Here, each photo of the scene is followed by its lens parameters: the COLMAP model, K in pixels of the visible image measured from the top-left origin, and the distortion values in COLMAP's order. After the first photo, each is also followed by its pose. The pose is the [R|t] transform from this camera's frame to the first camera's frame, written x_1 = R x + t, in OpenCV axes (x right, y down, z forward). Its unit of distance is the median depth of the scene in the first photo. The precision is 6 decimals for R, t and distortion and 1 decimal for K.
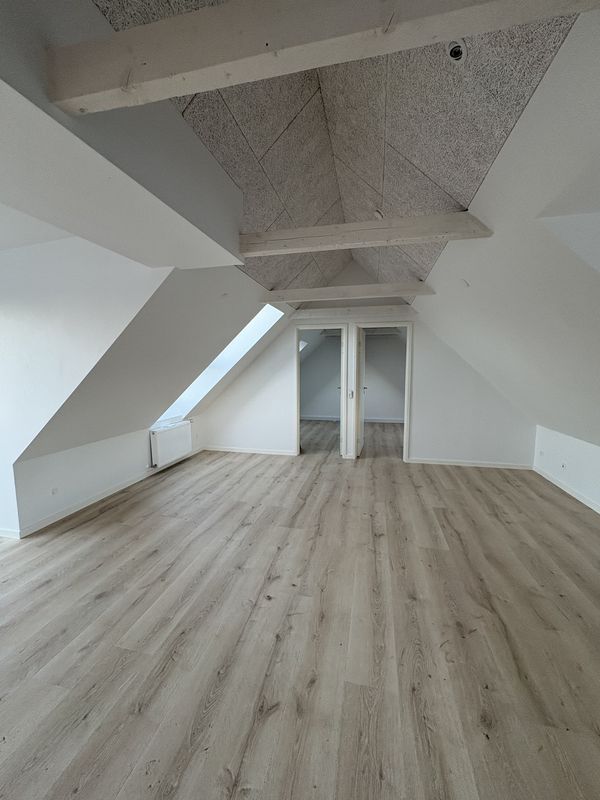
lens RADIAL K [[317.0, 0, 299.5], [0, 317.0, 400.0], [0, 0, 1]] dist [-0.002626, 0.000164]
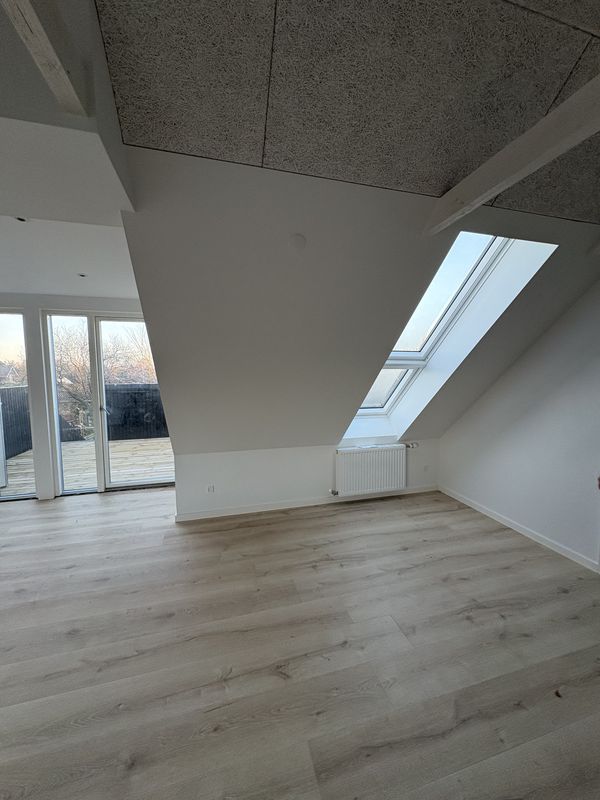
lens RADIAL K [[317.0, 0, 299.7], [0, 317.0, 399.5], [0, 0, 1]] dist [-0.002626, 0.000164]
pose [[0.484114, 0.078812, -0.871448, 0.267329], [-0.090067, 0.995134, 0.039963, -0.077211], [0.870357, 0.059142, 0.488857, 0.761980]]
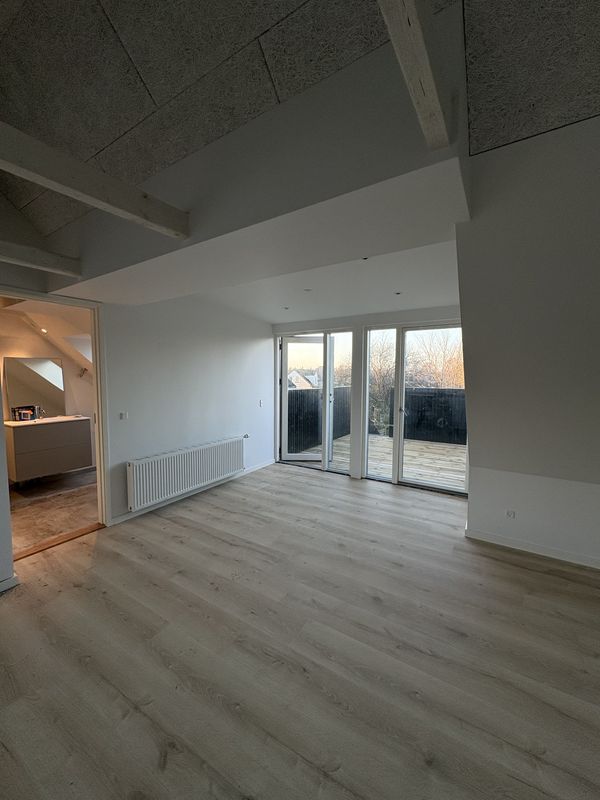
lens RADIAL K [[317.0, 0, 300.0], [0, 317.0, 398.4], [0, 0, 1]] dist [-0.002626, 0.000164]
pose [[-0.325551, 0.070932, -0.942860, 0.261119], [-0.104998, 0.988303, 0.110605, -0.077548], [0.939676, 0.135006, -0.314295, 0.705969]]
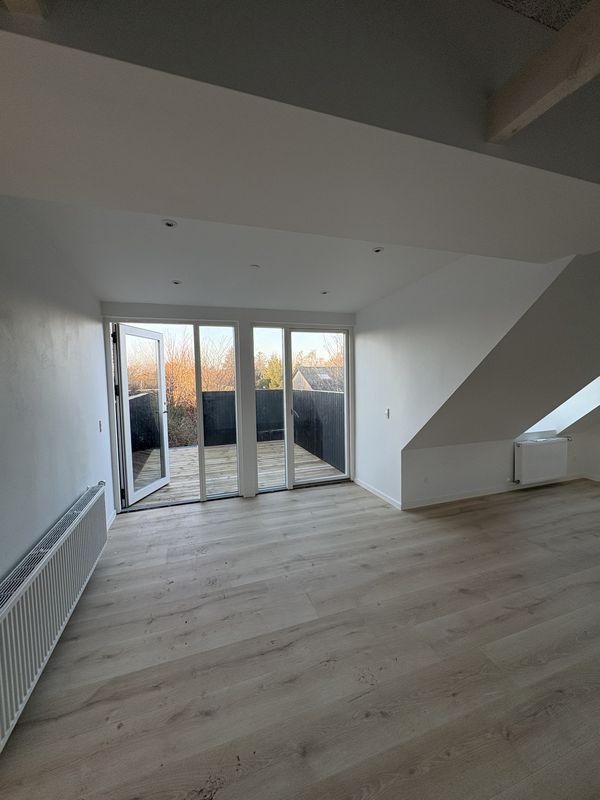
lens RADIAL K [[317.0, 0, 301.6], [0, 317.0, 396.8], [0, 0, 1]] dist [-0.002626, 0.000164]
pose [[0.530838, 0.044019, -0.846329, -0.038123], [-0.073390, 0.997286, 0.005838, 0.007005], [0.844290, 0.059013, 0.532628, -0.036169]]
